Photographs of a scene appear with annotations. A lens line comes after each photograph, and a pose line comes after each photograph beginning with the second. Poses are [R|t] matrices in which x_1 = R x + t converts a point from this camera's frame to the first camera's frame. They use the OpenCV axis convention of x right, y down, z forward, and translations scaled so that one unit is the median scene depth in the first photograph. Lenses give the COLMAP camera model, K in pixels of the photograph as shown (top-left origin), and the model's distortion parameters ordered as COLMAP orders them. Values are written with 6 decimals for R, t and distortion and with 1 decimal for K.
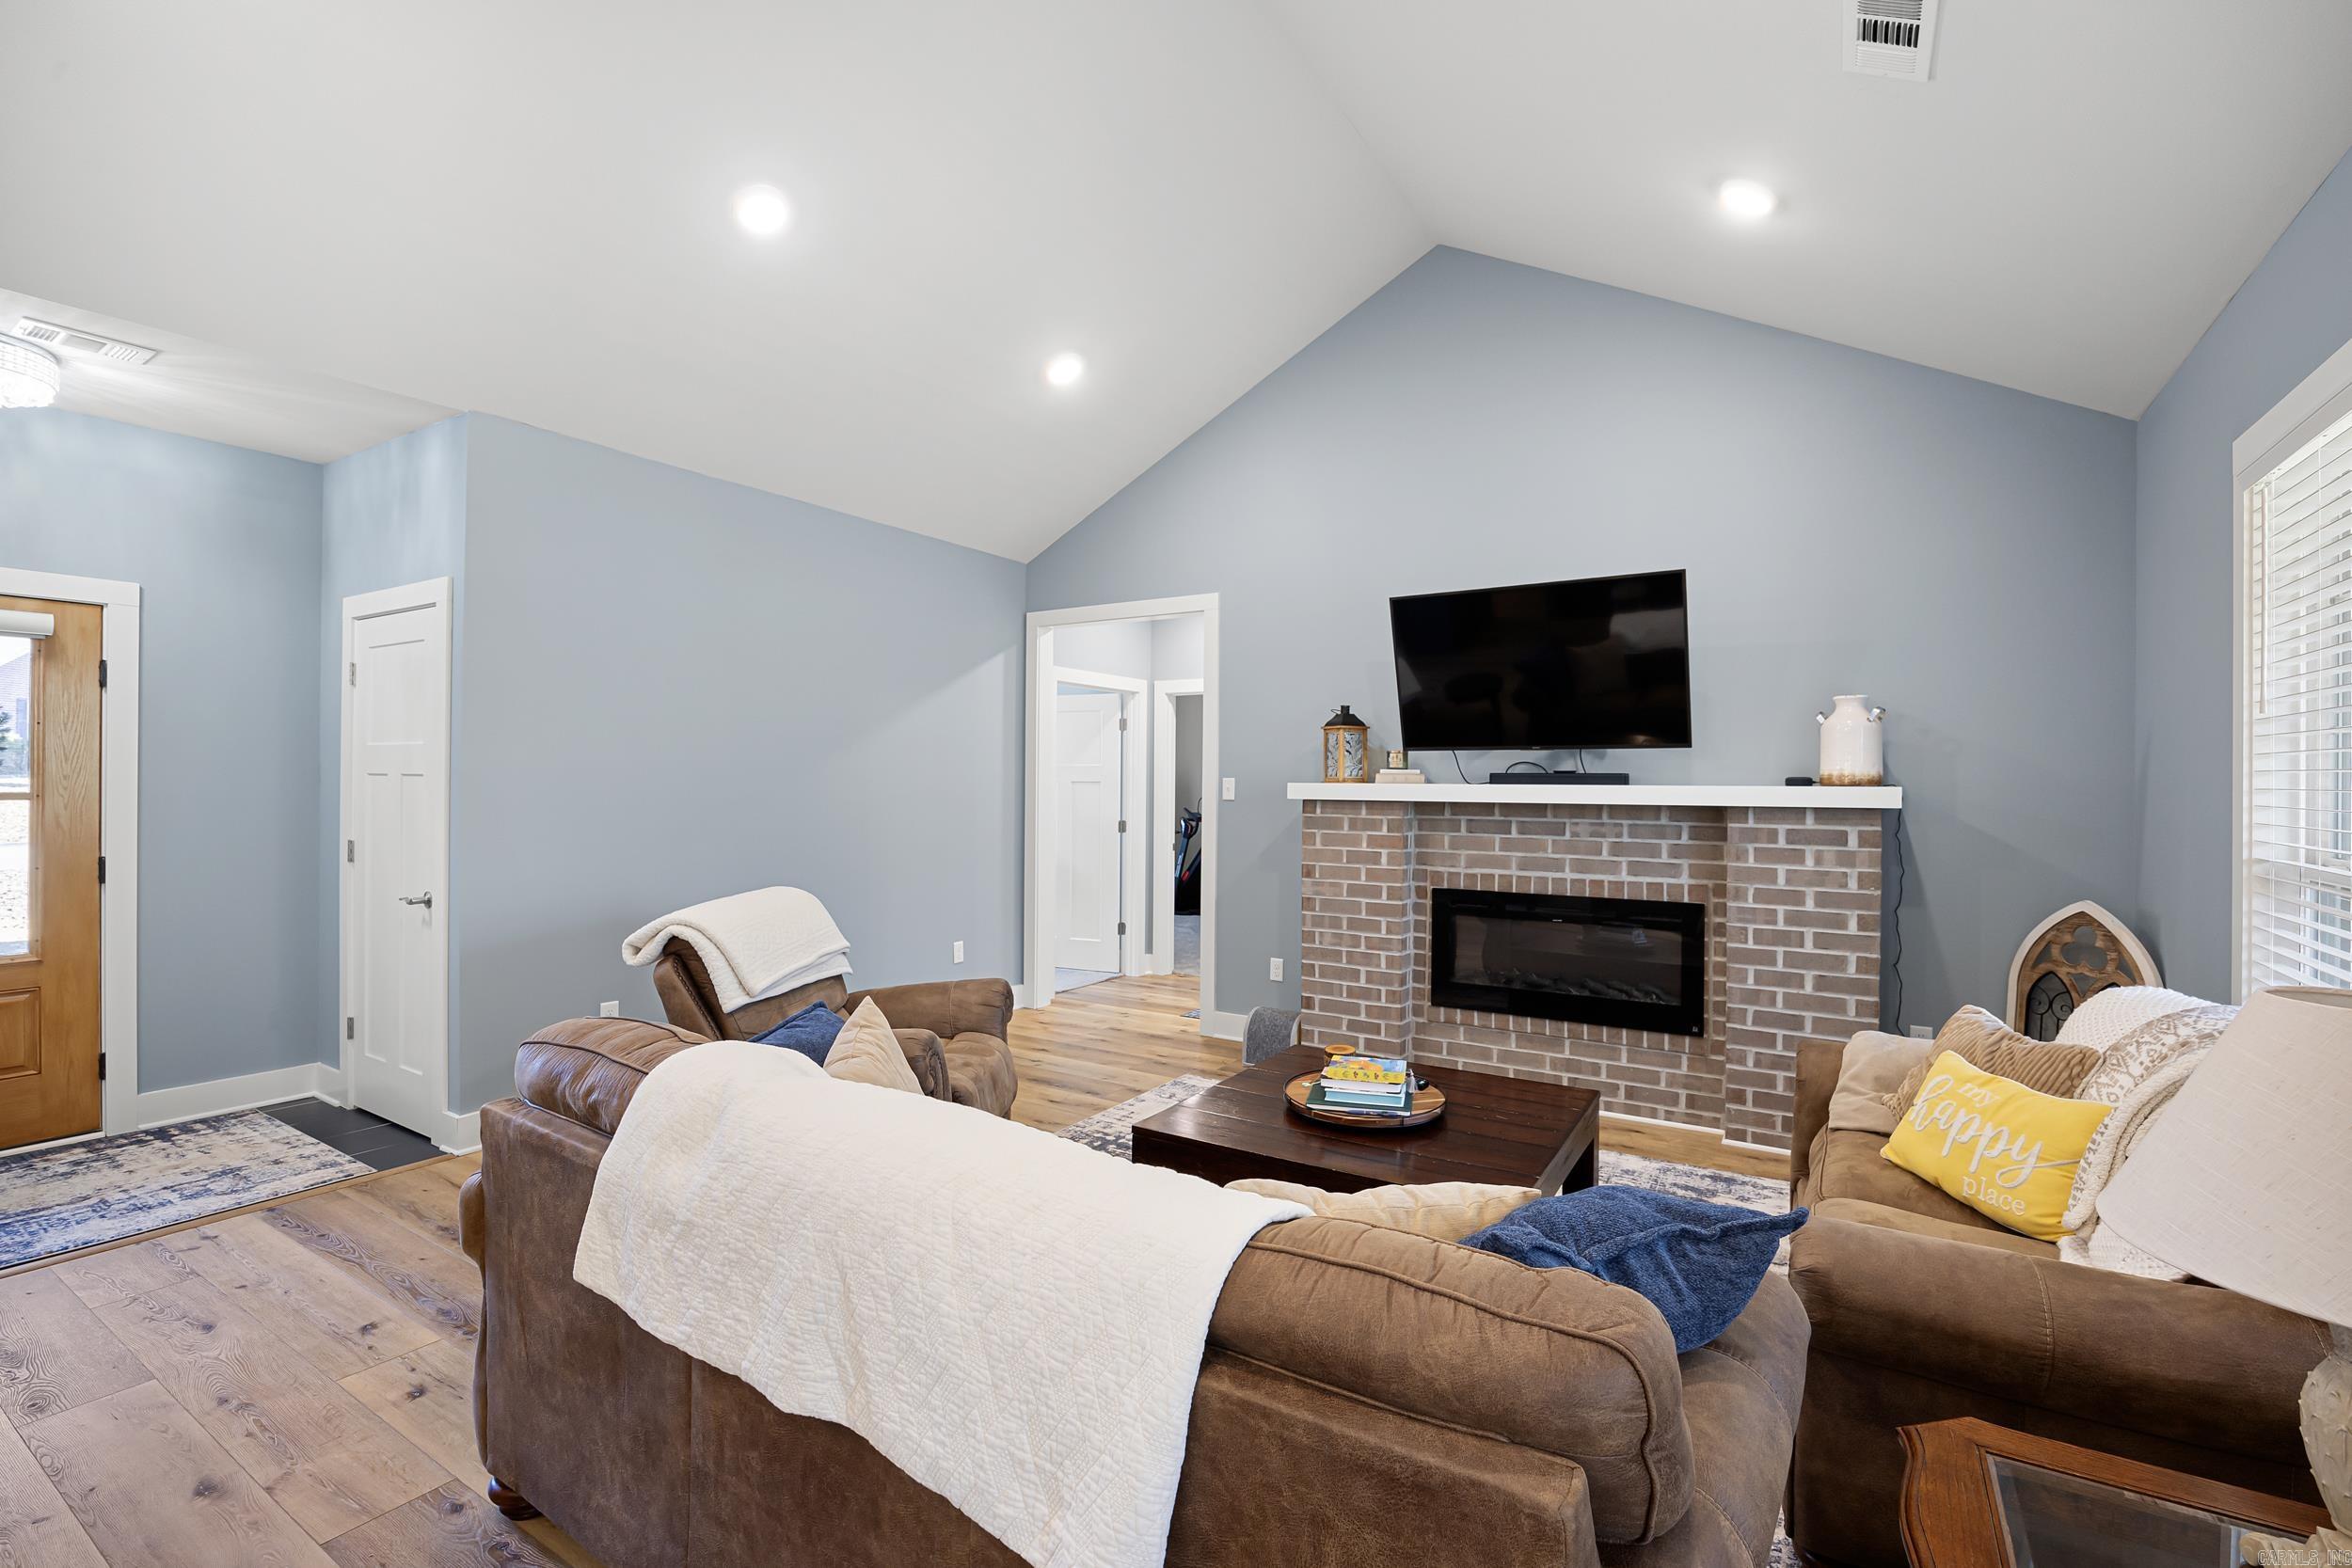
lens RADIAL K [[1046.7, 0, 1180.2], [0, 1046.7, 780.3], [0, 0, 1]] dist [-0.017158, 0.000385]
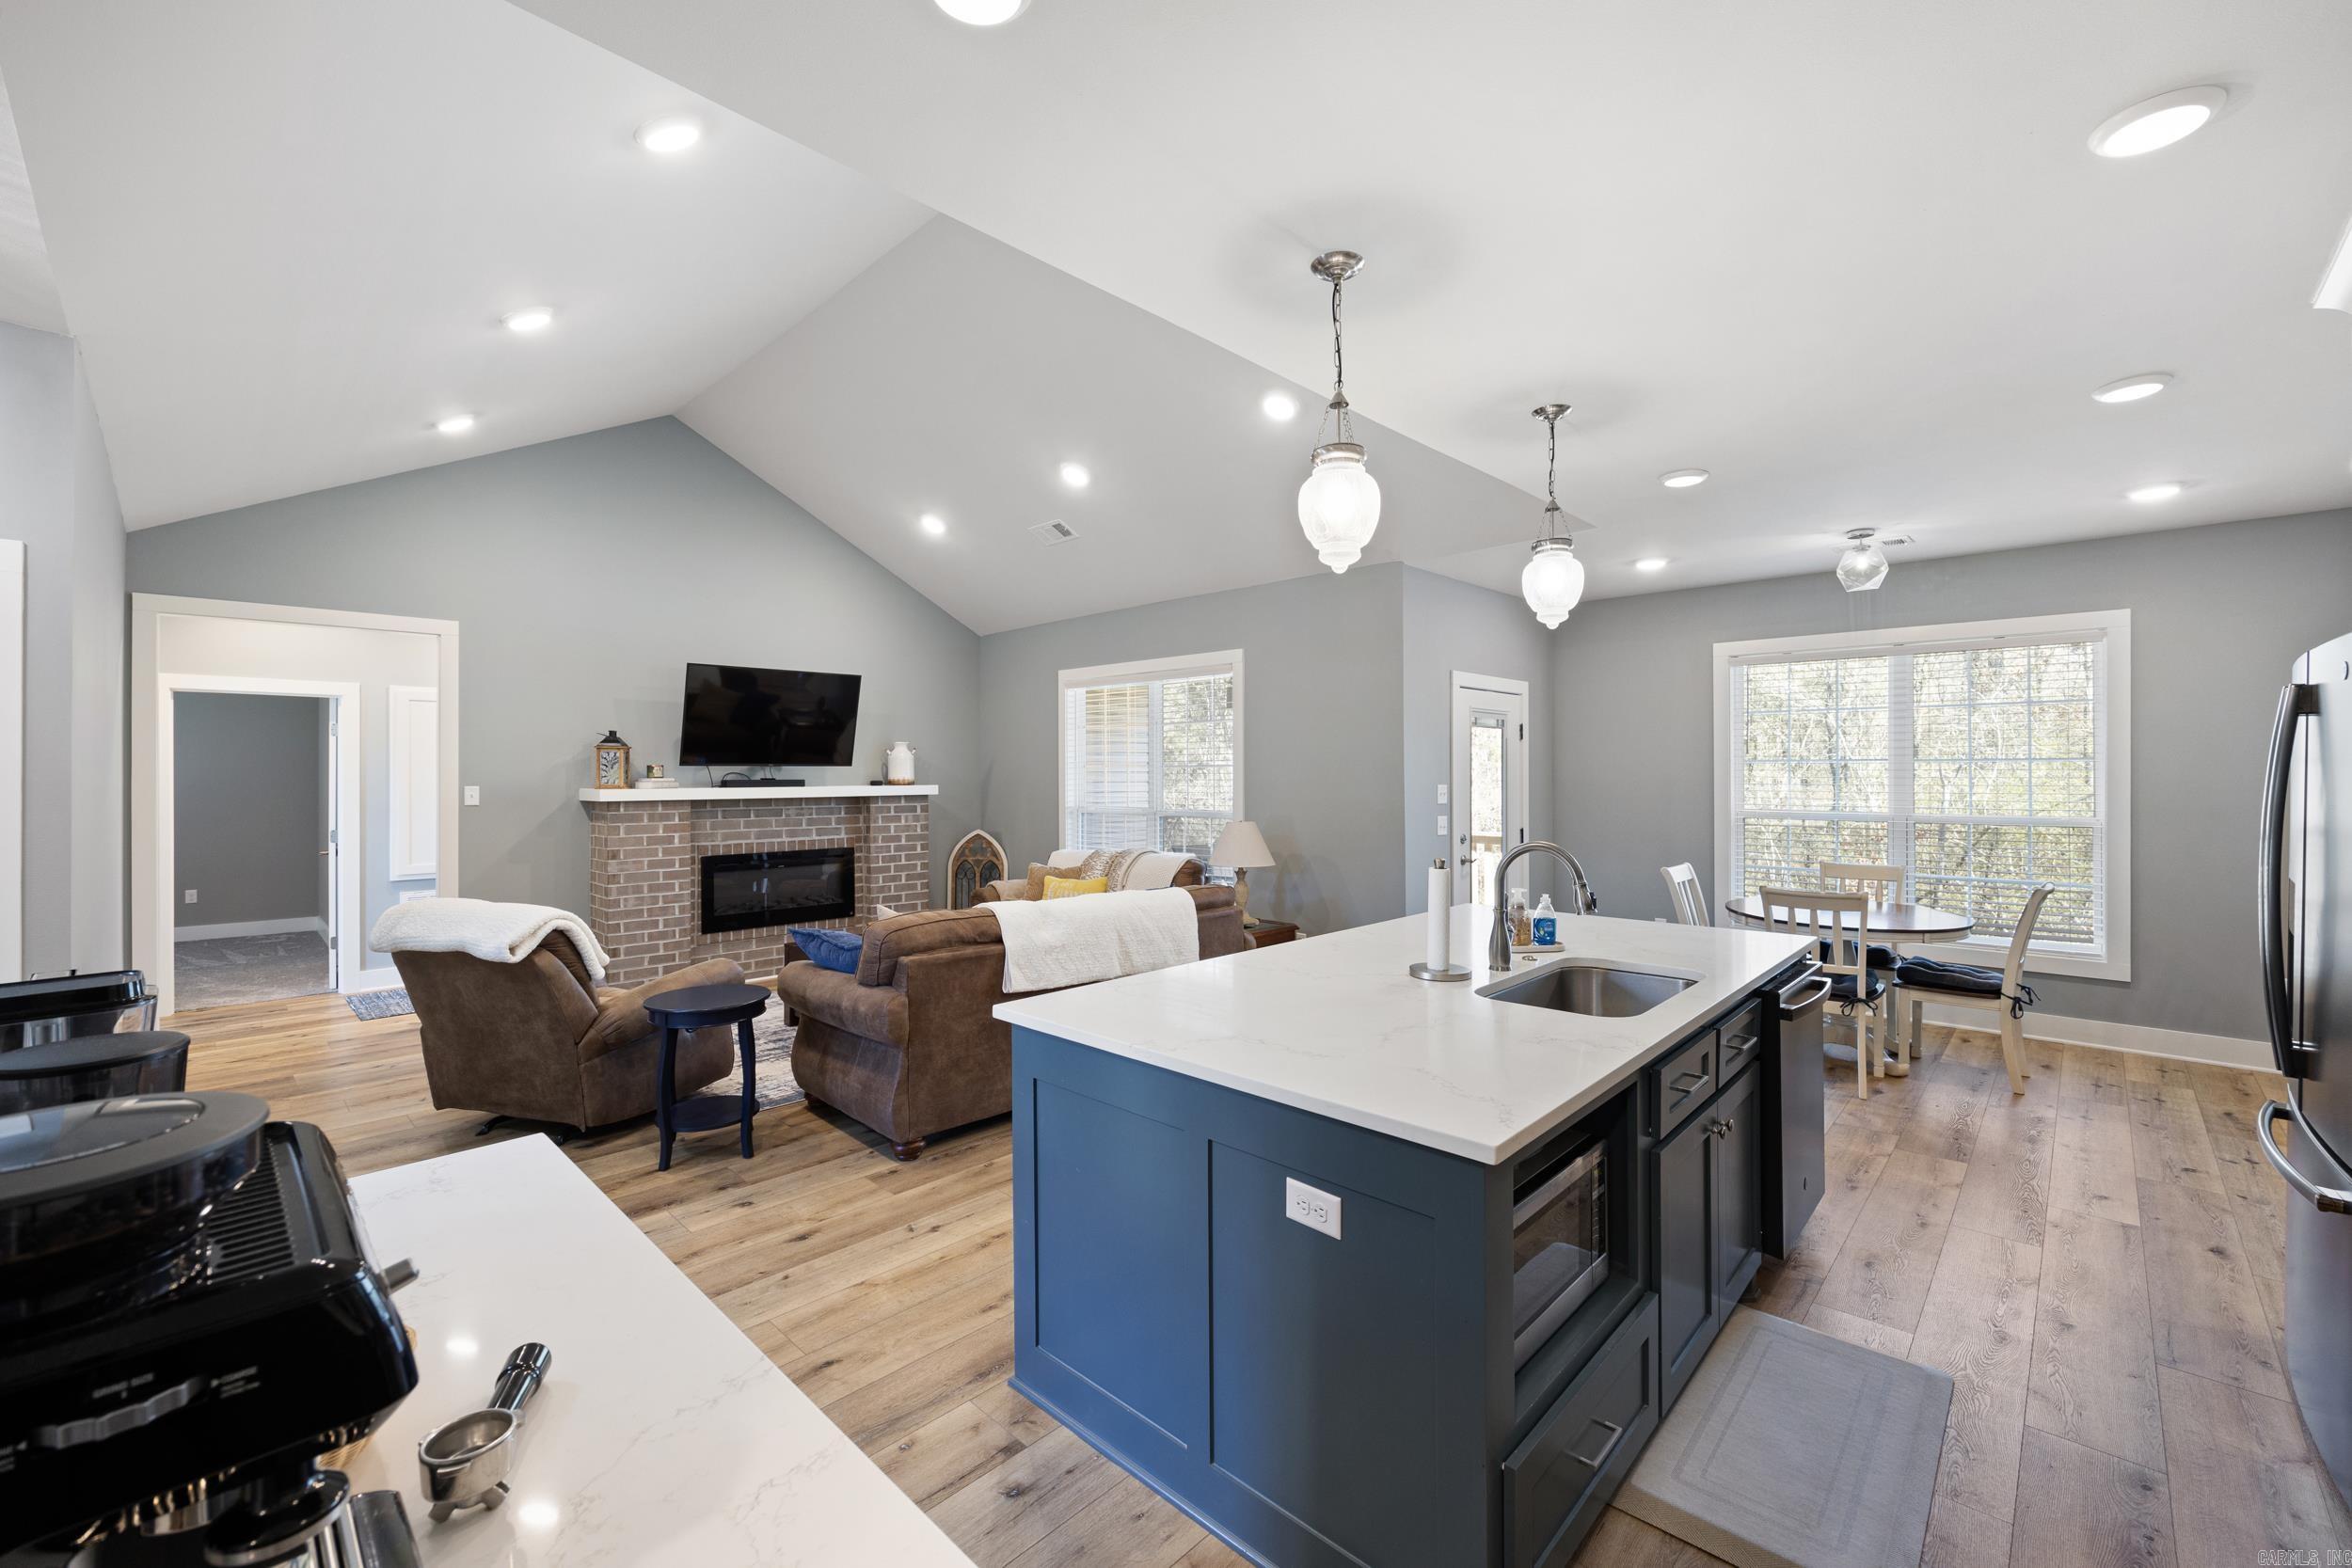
lens RADIAL K [[947.5, 0, 1186.3], [0, 947.5, 770.0], [0, 0, 1]] dist [-0.002434, -0.000288]
pose [[0.202242, -0.004463, 0.979325, -1.110663], [0.002967, 0.999988, 0.003945, -0.029889], [-0.979331, 0.002108, 0.202253, 0.040834]]
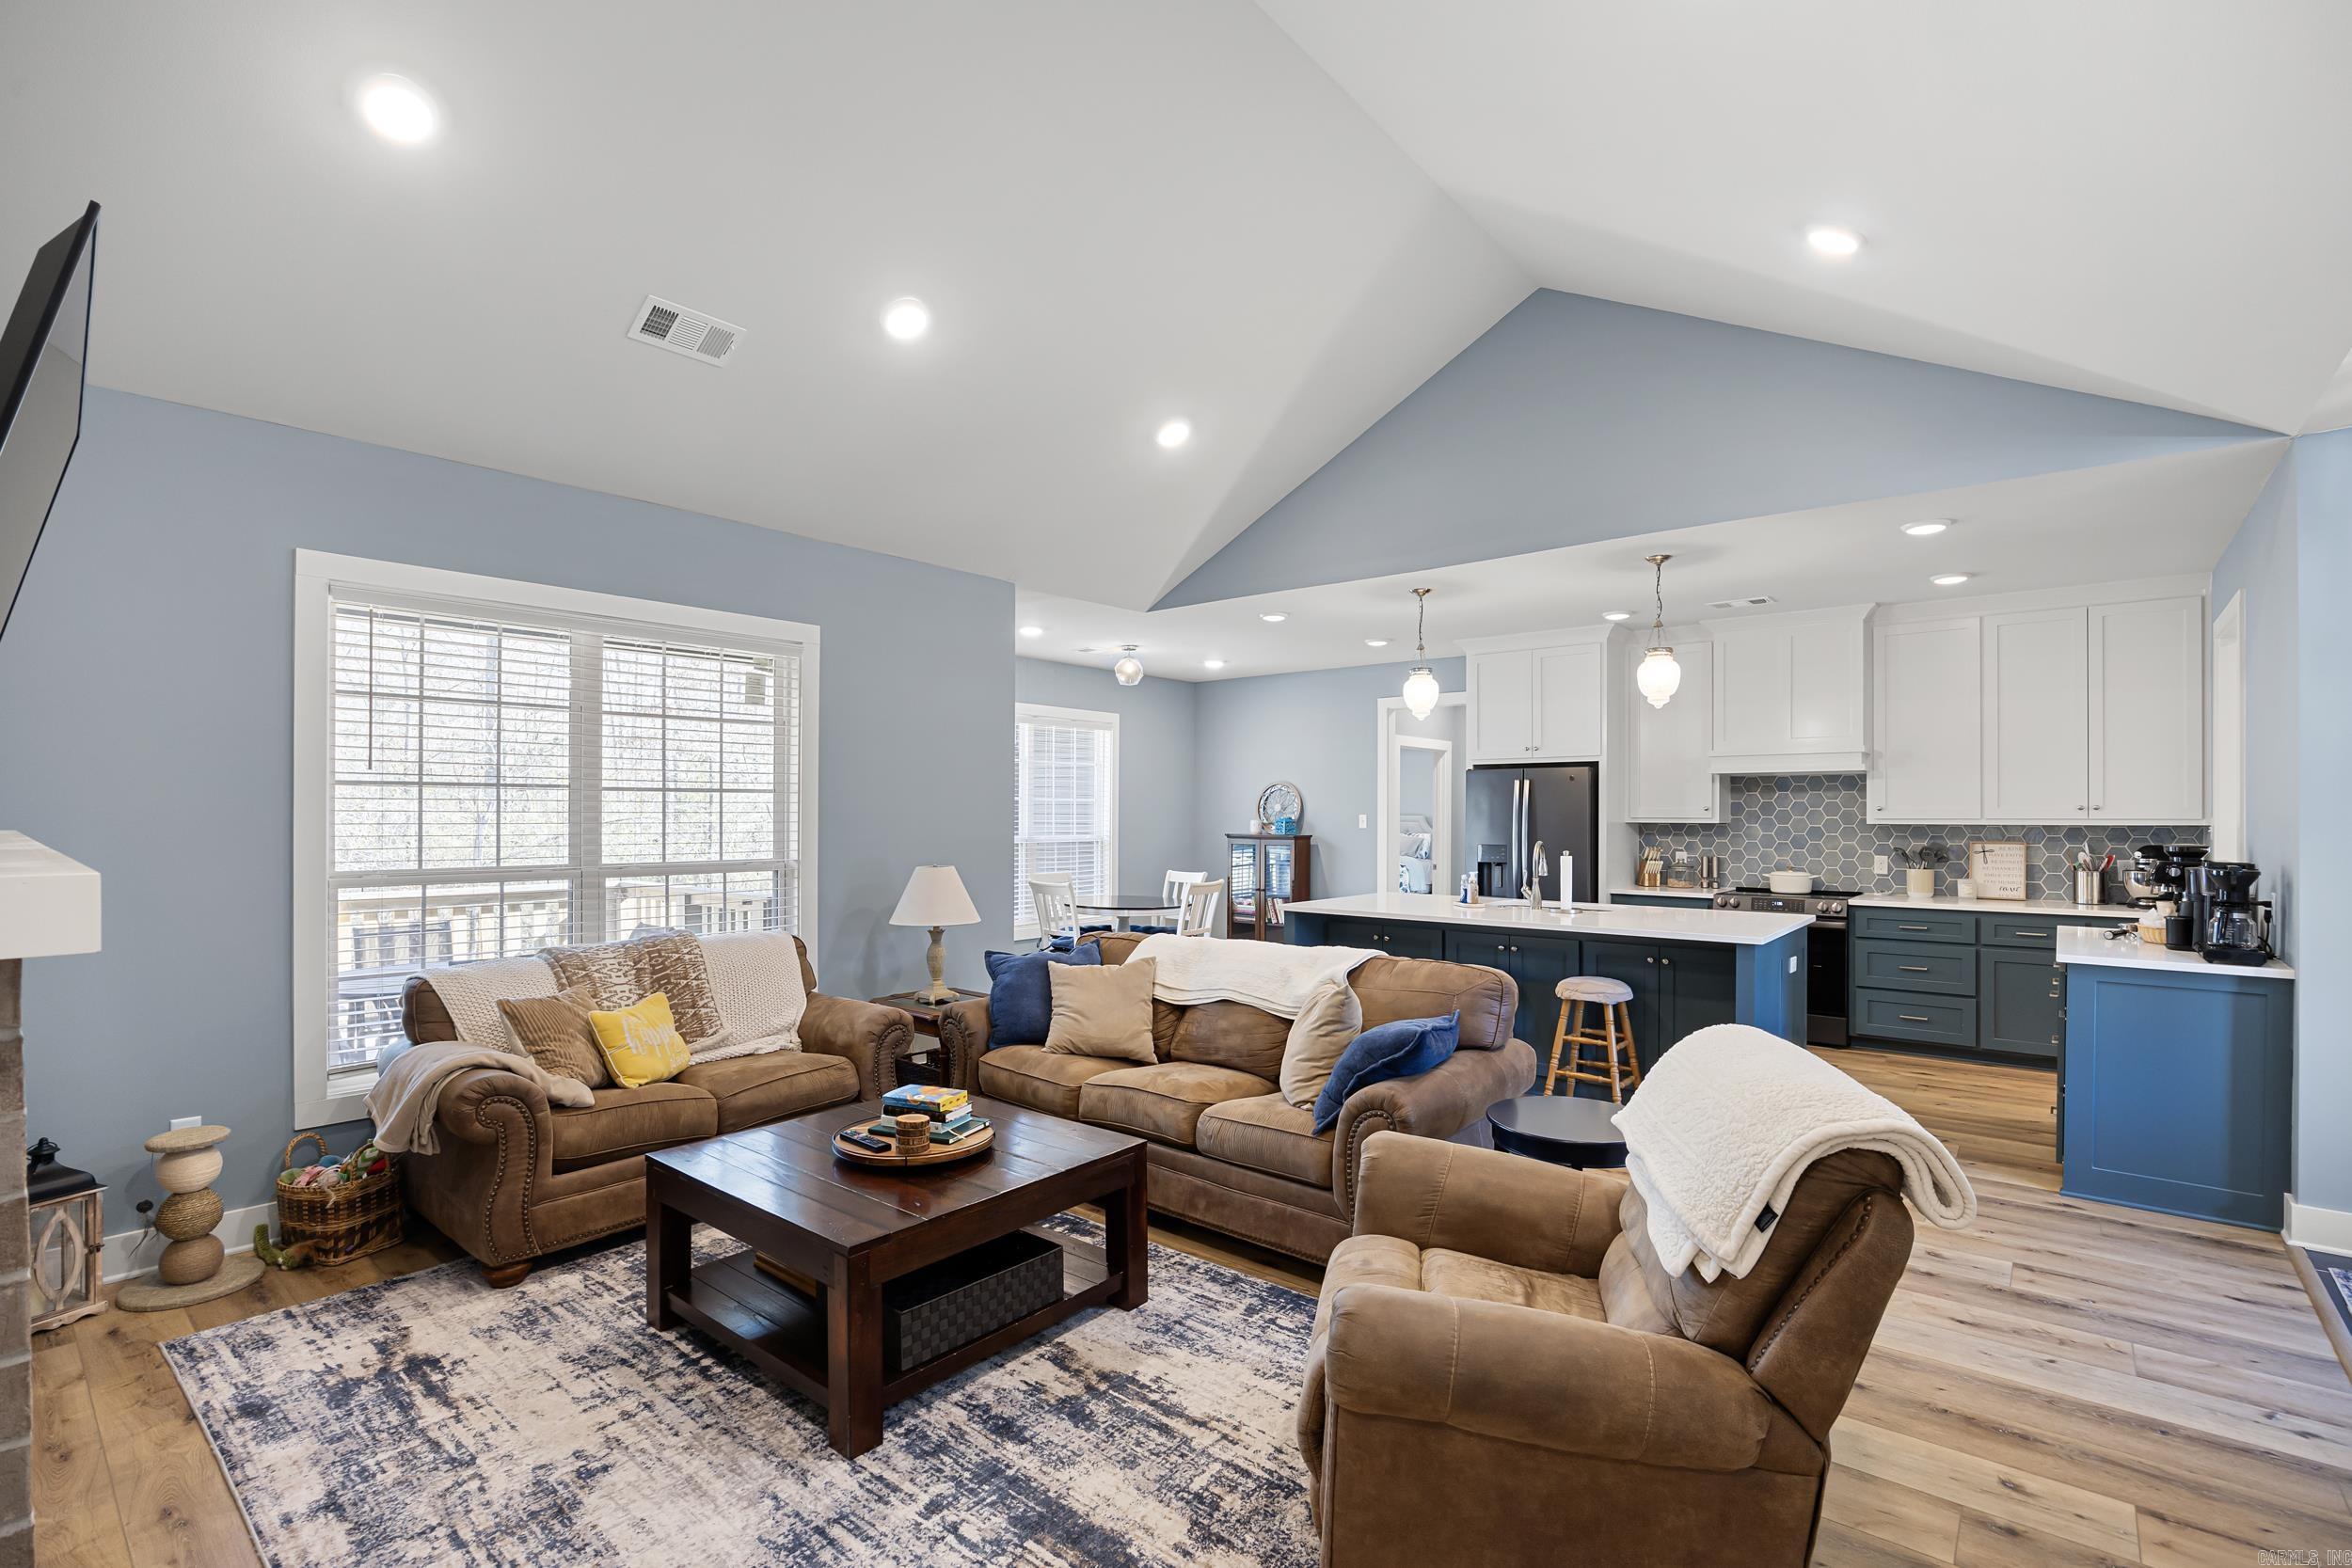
lens RADIAL K [[1060.6, 0, 1170.7], [0, 1060.6, 811.3], [0, 0, 1]] dist [-0.013408, -0.000305]
pose [[-0.989484, -0.010907, 0.144229, -0.150009], [-0.011047, 0.999939, -0.000164, -0.012776], [-0.144218, -0.001756, -0.989544, 1.412428]]
